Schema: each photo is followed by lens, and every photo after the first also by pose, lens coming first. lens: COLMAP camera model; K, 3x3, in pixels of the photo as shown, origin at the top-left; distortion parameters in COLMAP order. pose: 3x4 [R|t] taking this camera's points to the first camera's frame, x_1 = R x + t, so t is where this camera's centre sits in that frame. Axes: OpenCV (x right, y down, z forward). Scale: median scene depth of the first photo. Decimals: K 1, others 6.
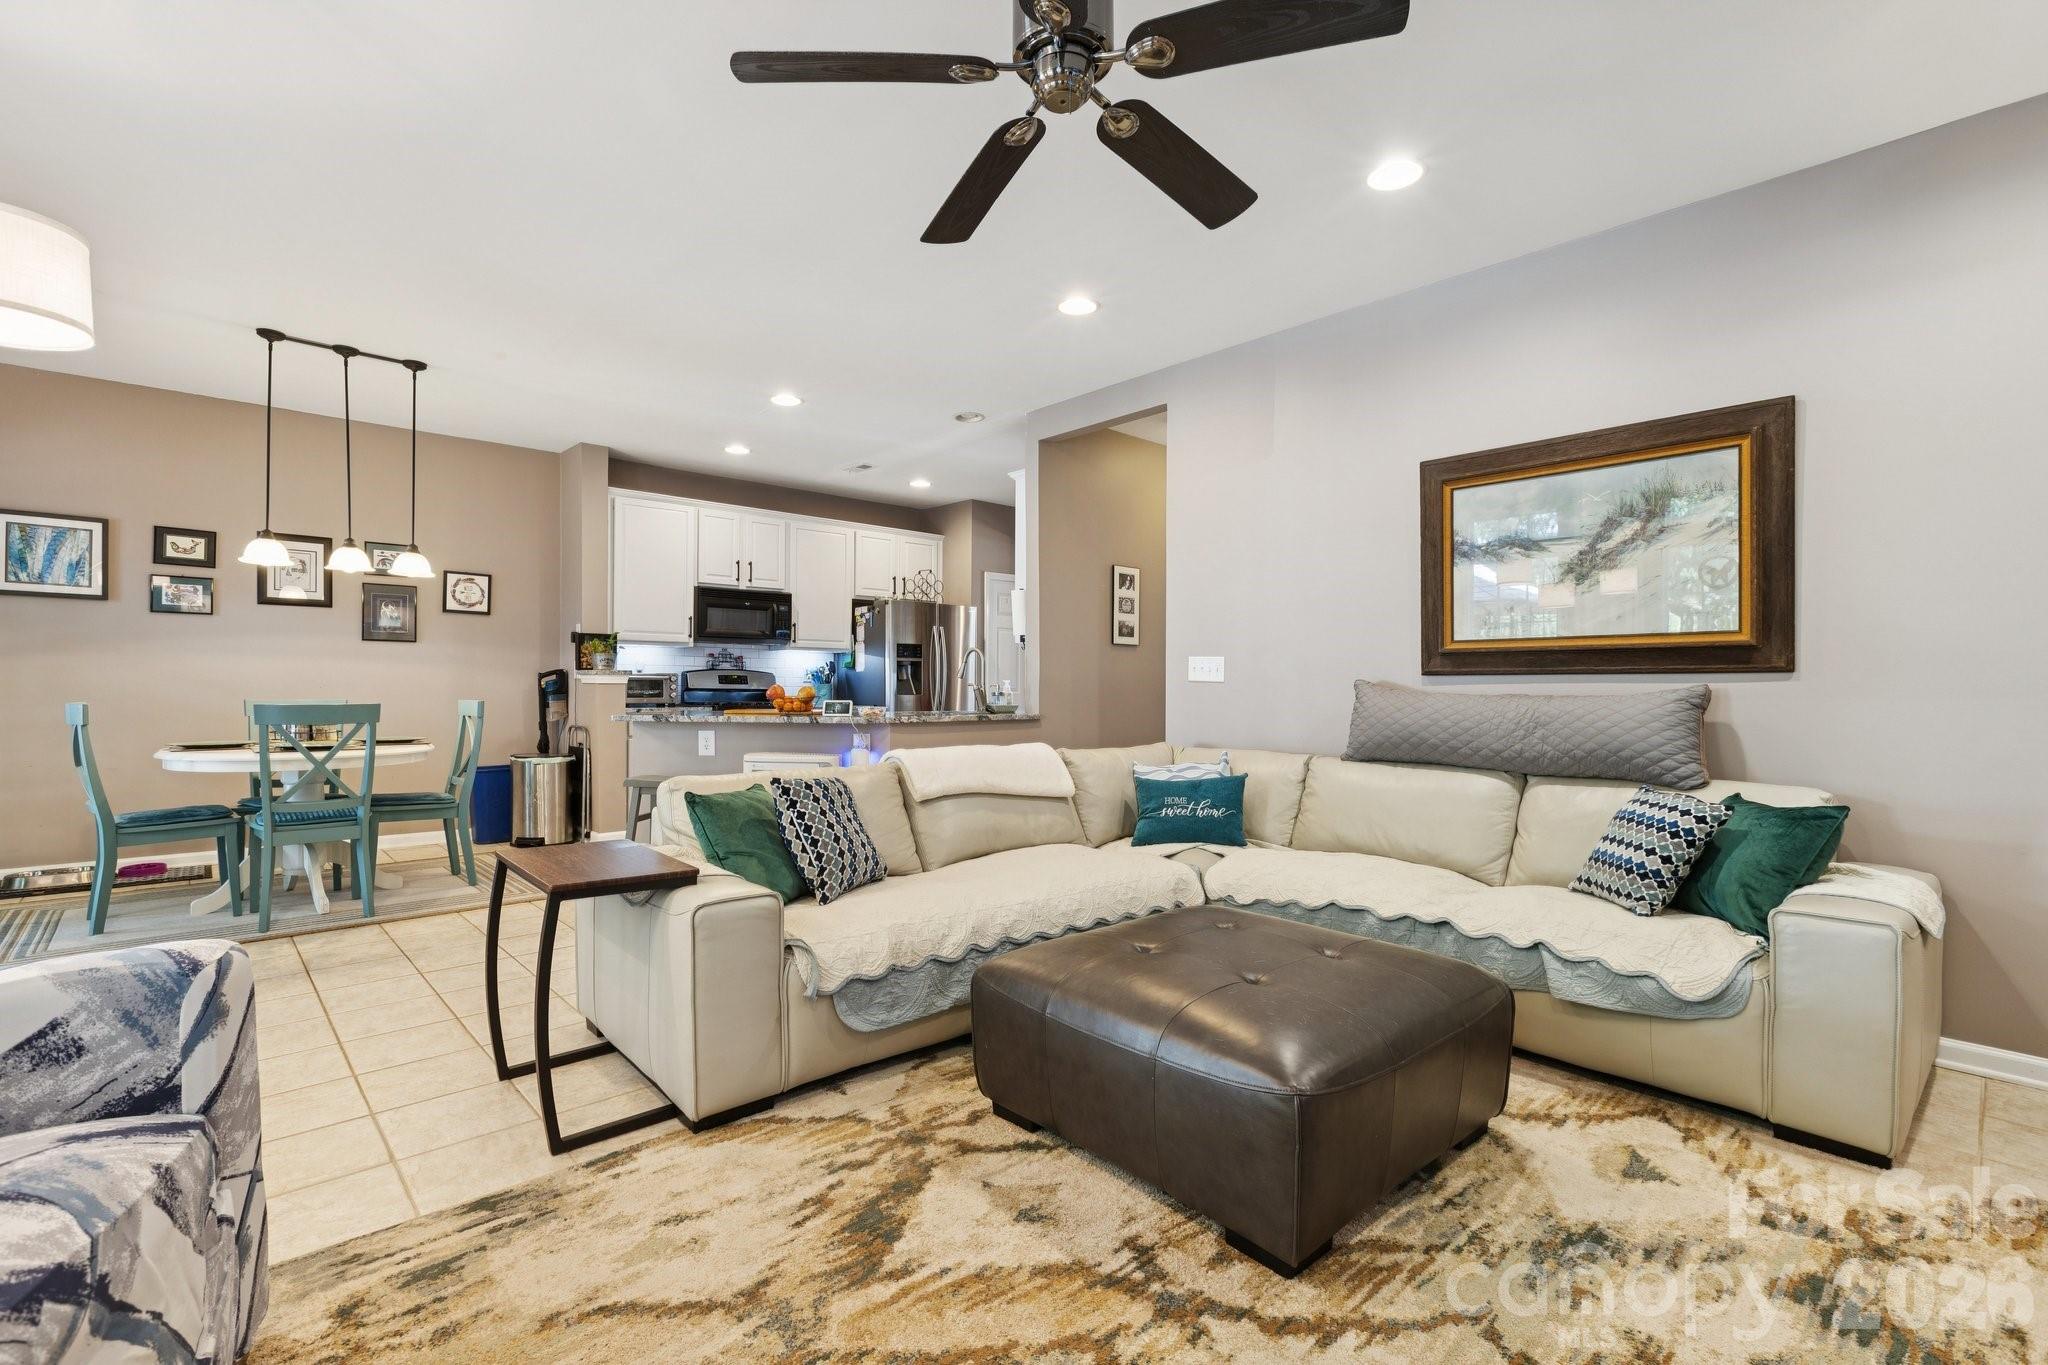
lens RADIAL K [[912.9, 0, 1024.0], [0, 912.9, 682.5], [0, 0, 1]] dist [0.000060, -0.000061]
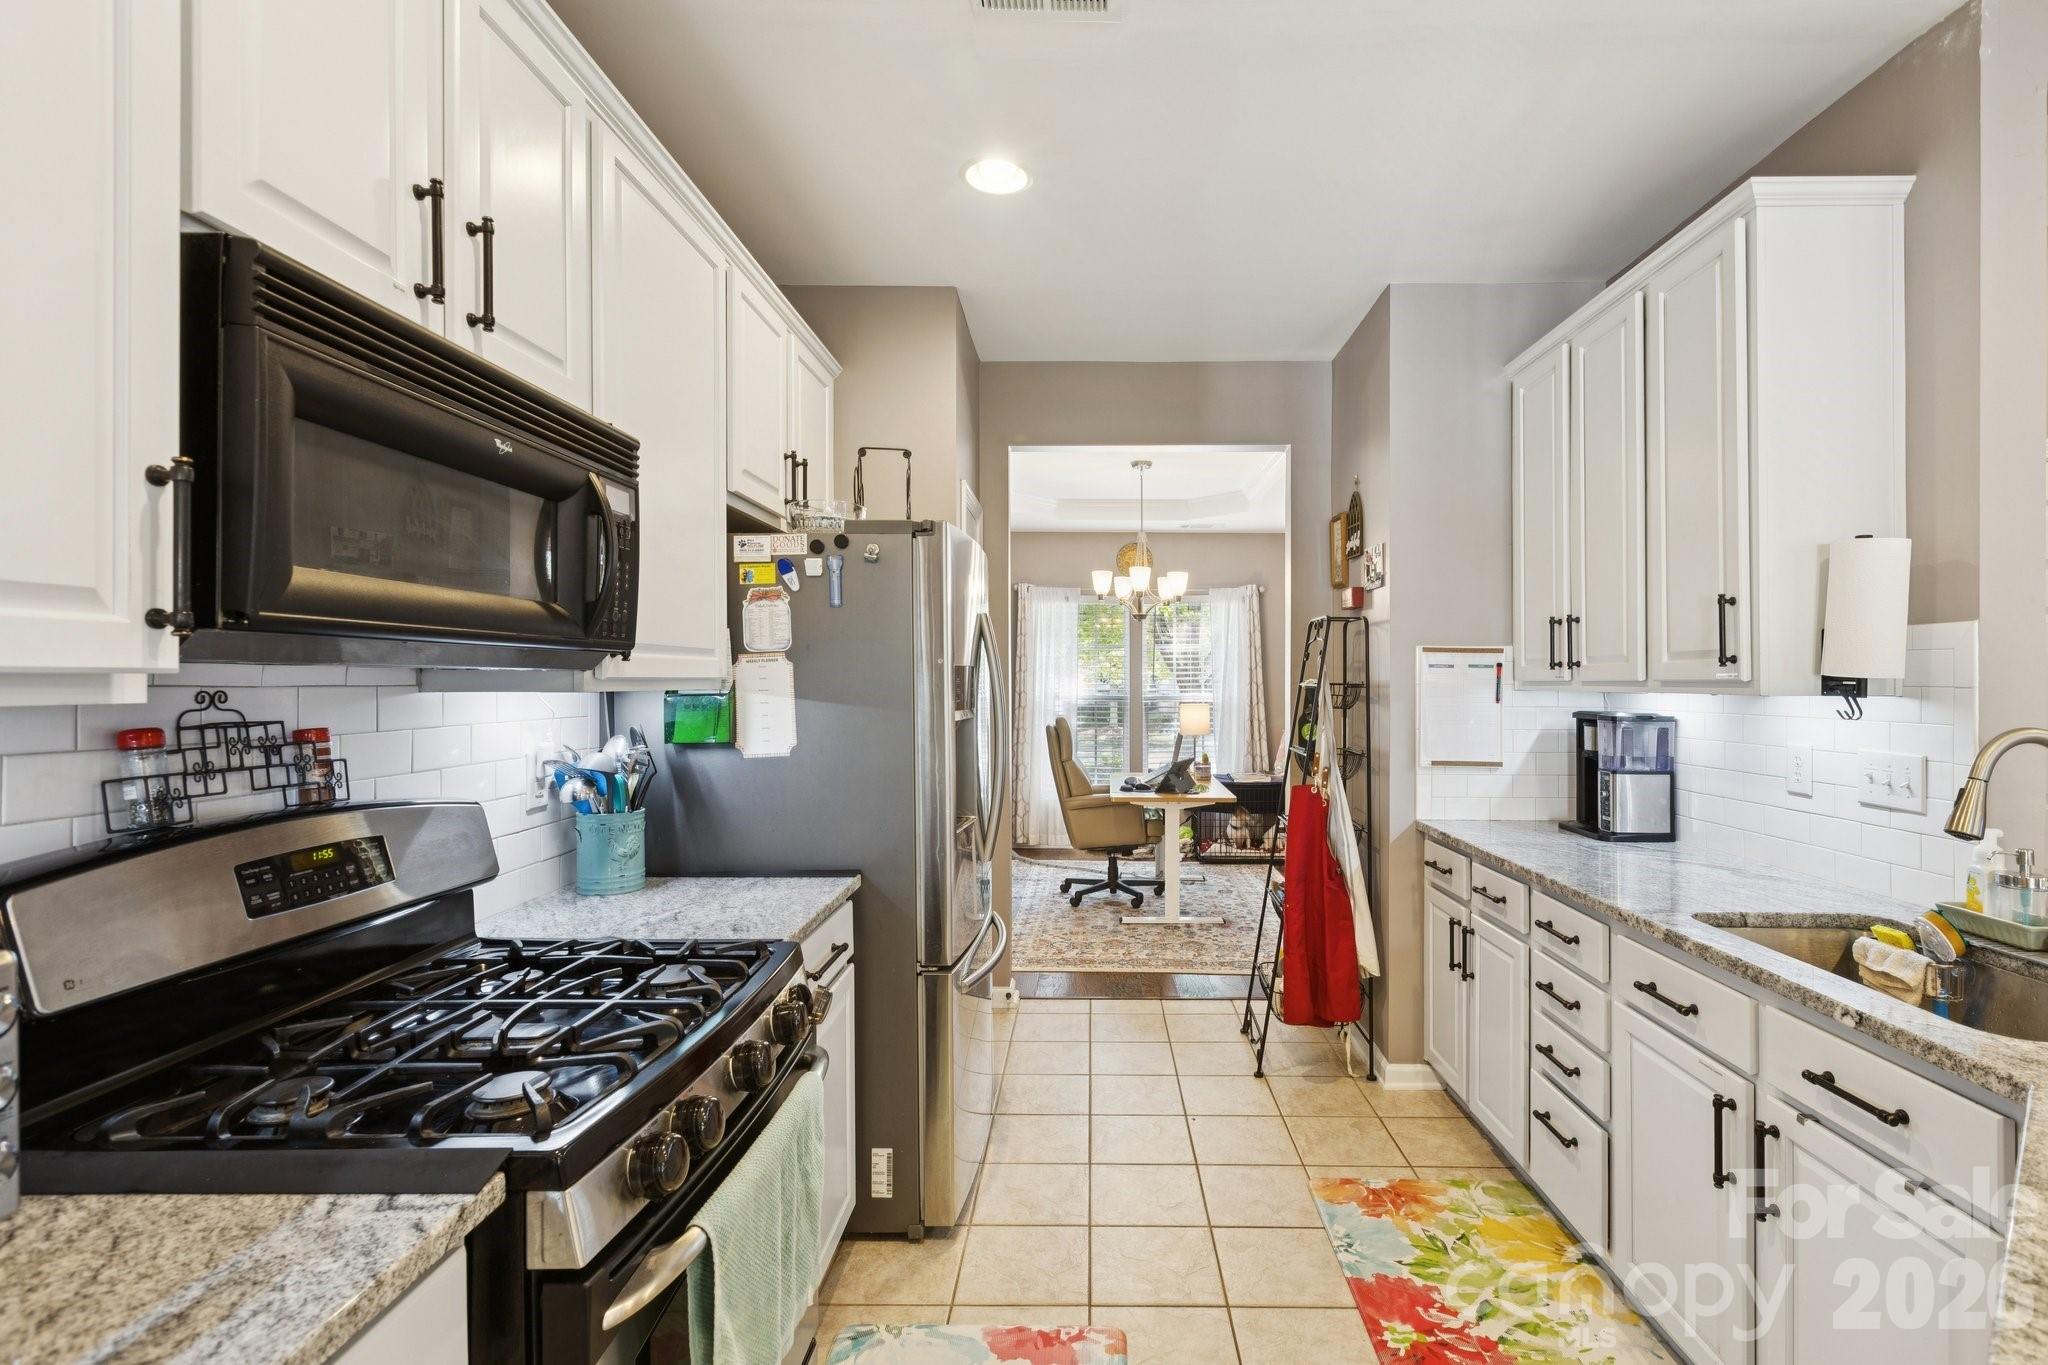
lens RADIAL K [[944.2, 0, 1094.5], [0, 944.2, 675.8], [0, 0, 1]] dist [0.000378, 0.000028]
pose [[0.683754, -0.002204, 0.729709, -0.812852], [-0.001309, 0.999990, 0.004247, -0.099172], [-0.729711, -0.003859, 0.683745, 1.798457]]
